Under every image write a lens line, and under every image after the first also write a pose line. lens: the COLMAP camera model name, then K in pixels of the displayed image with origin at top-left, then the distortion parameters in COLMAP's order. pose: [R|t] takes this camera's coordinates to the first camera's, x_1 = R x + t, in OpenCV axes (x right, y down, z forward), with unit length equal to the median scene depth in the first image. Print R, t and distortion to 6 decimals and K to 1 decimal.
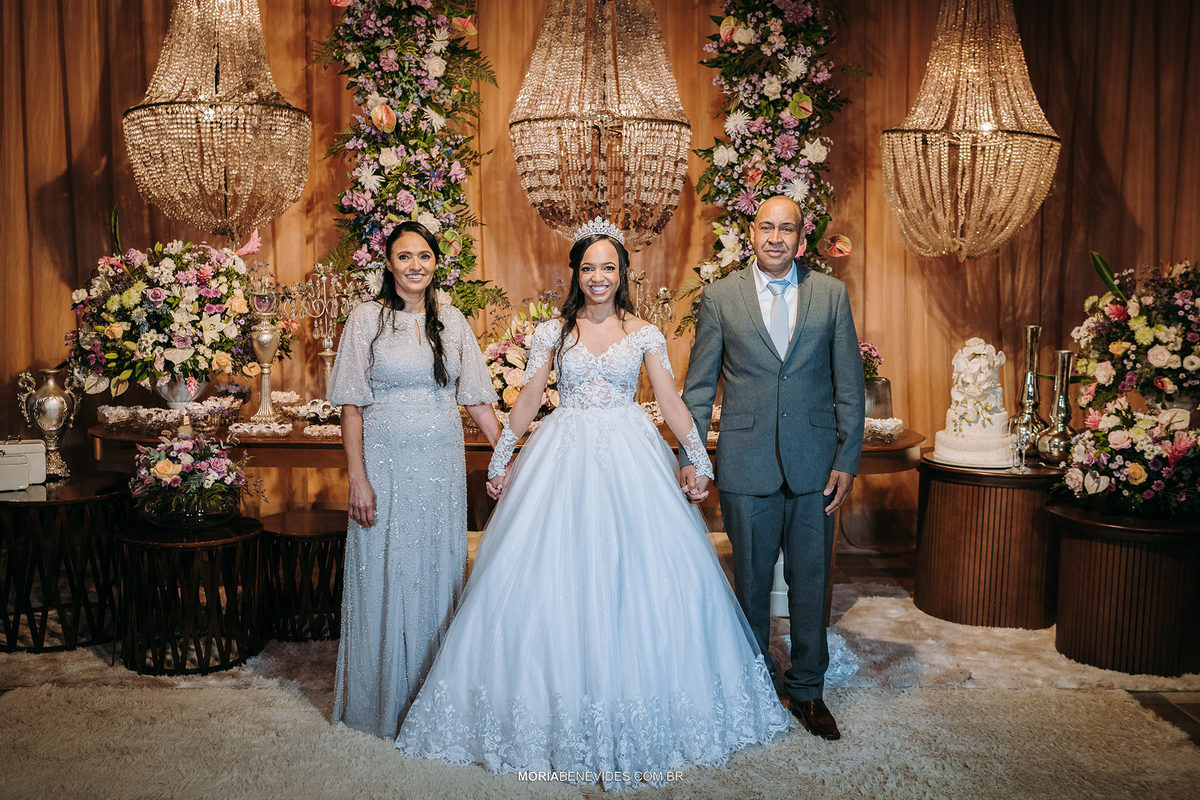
lens RADIAL K [[1226.8, 0, 623.5], [0, 1226.8, 377.2], [0, 0, 1]] dist [-0.011563, 0.005611]
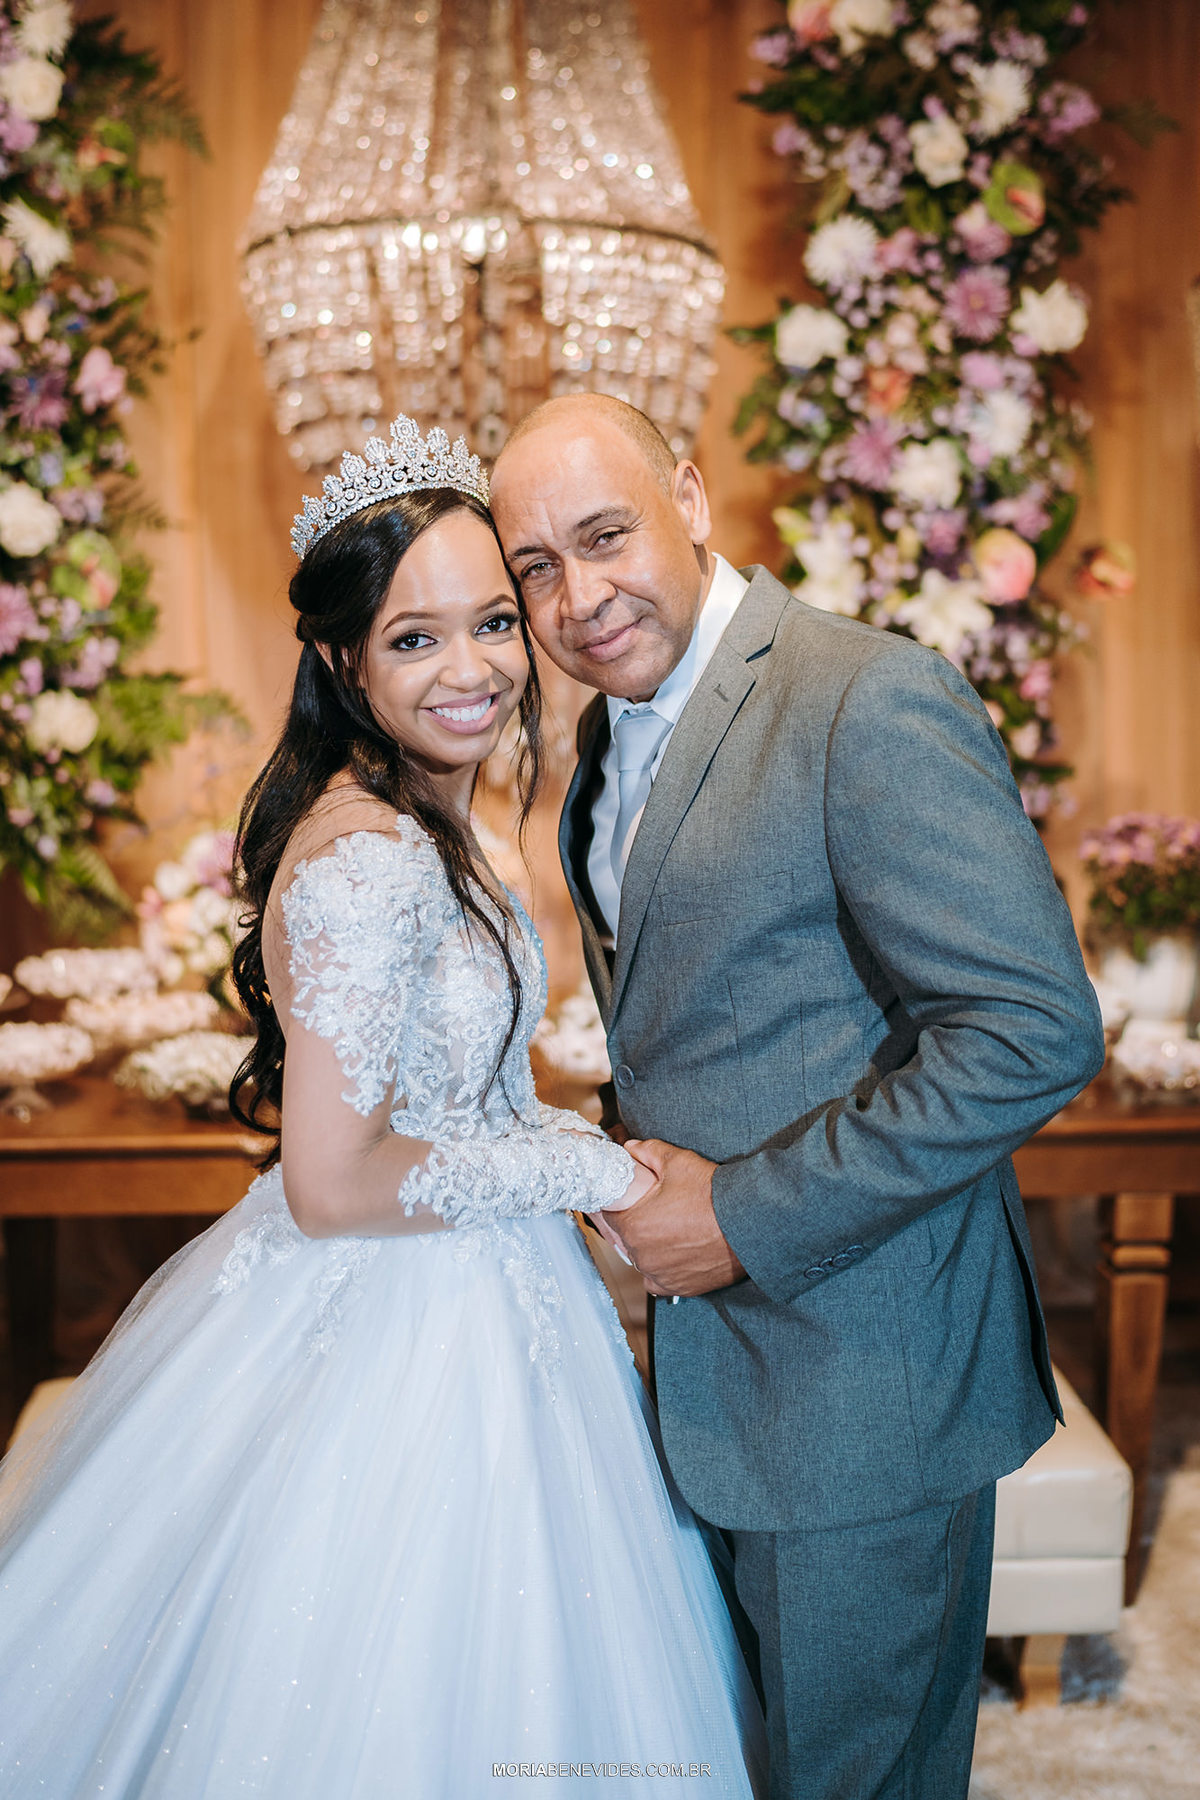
lens RADIAL K [[1917.2, 0, 597.4], [0, 1917.2, 819.5], [0, 0, 1]] dist [-0.009491, -0.000851]
pose [[0.998893, -0.015907, 0.044259, -0.012791], [0.016139, 0.999858, -0.004875, -0.028987], [-0.044175, 0.005584, 0.999008, 0.416295]]
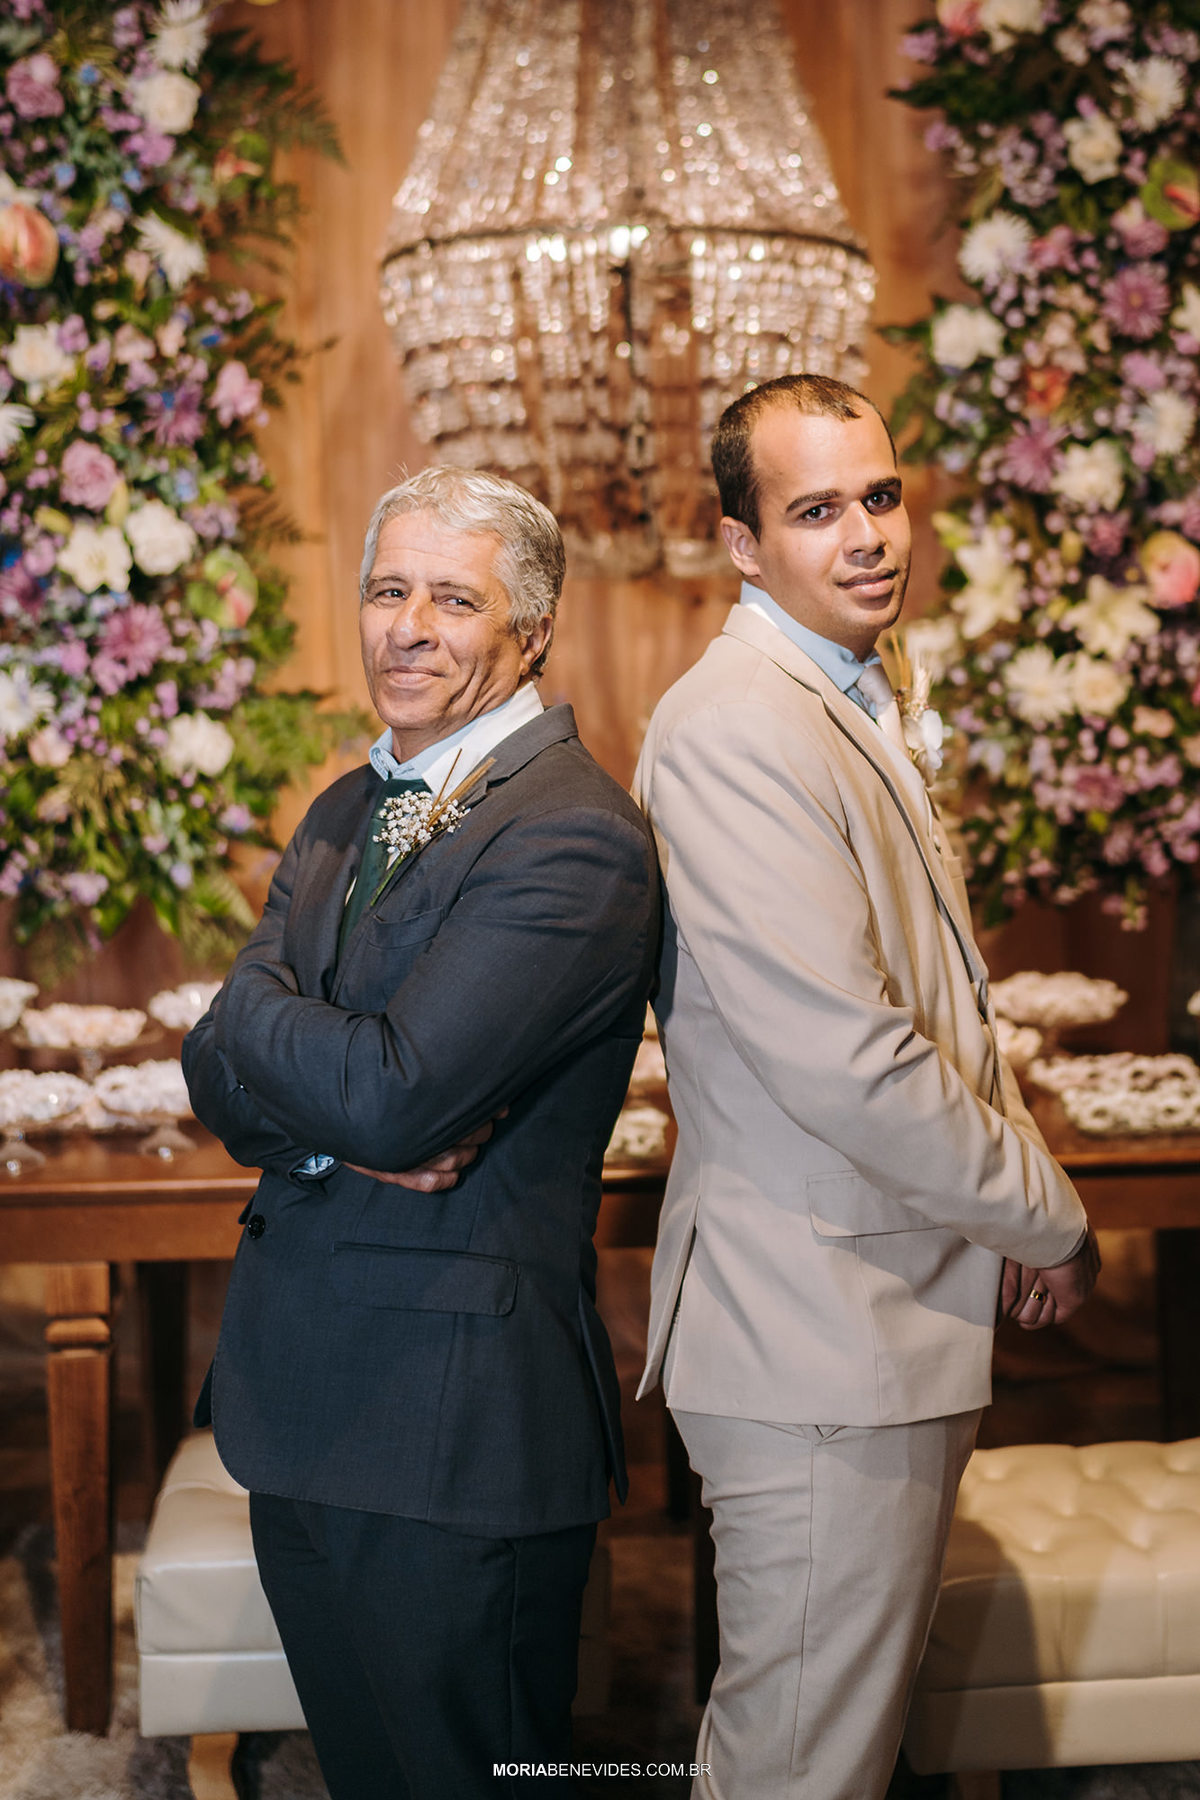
lens RADIAL K [[2161.5, 0, 728.1], [0, 2161.5, 716.1], [0, 0, 1]] dist [-0.015597, 0.023673]
pose [[0.998778, -0.028494, 0.040382, -0.019133], [0.030720, 0.997978, -0.055638, -0.032629], [-0.038715, 0.056811, 0.997634, 0.365931]]
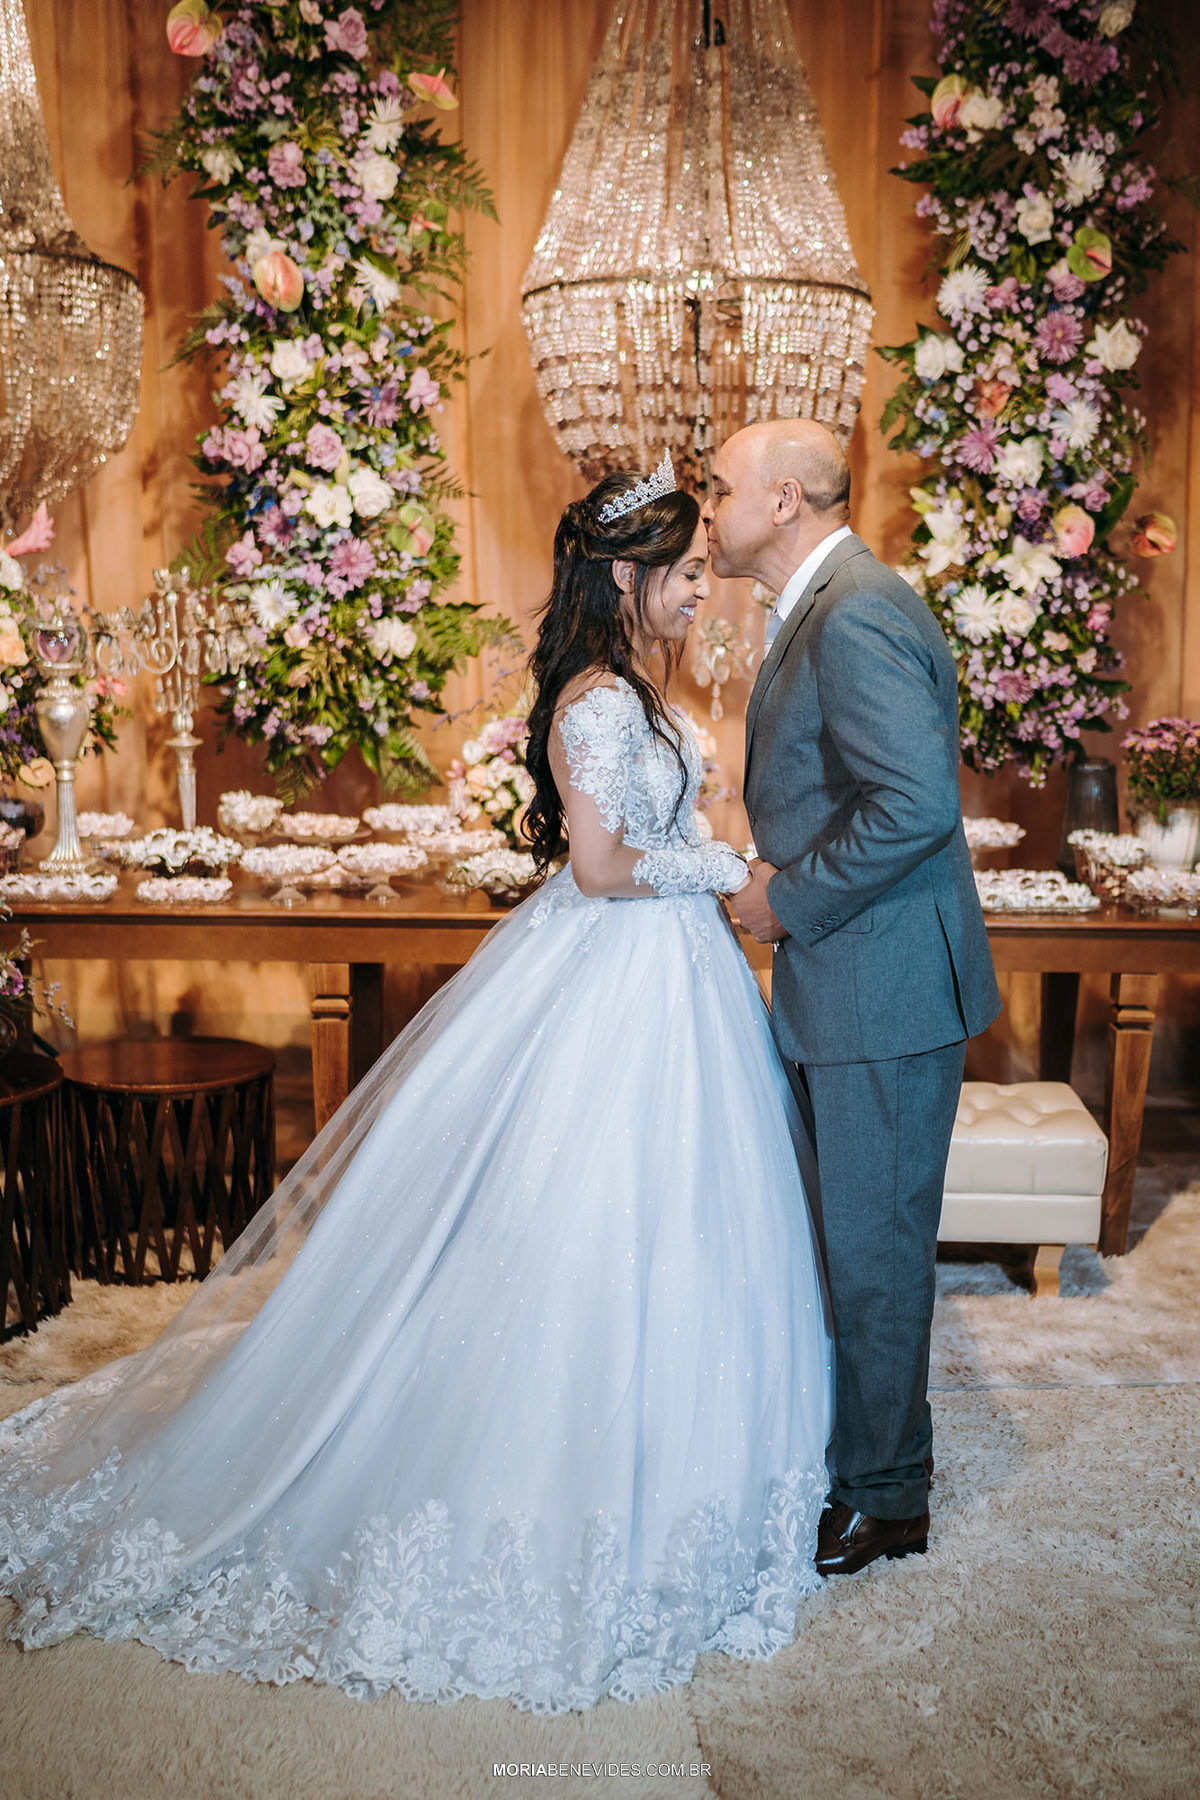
lens RADIAL K [[1969.7, 0, 667.7], [0, 1969.7, 1001.9], [0, 0, 1]] dist [-0.019565, 0.040194]
pose [[0.999840, 0.002205, -0.017751, -0.016543], [-0.000199, 0.993682, 0.112234, -0.003234], [0.017887, -0.112212, 0.993523, 0.145444]]
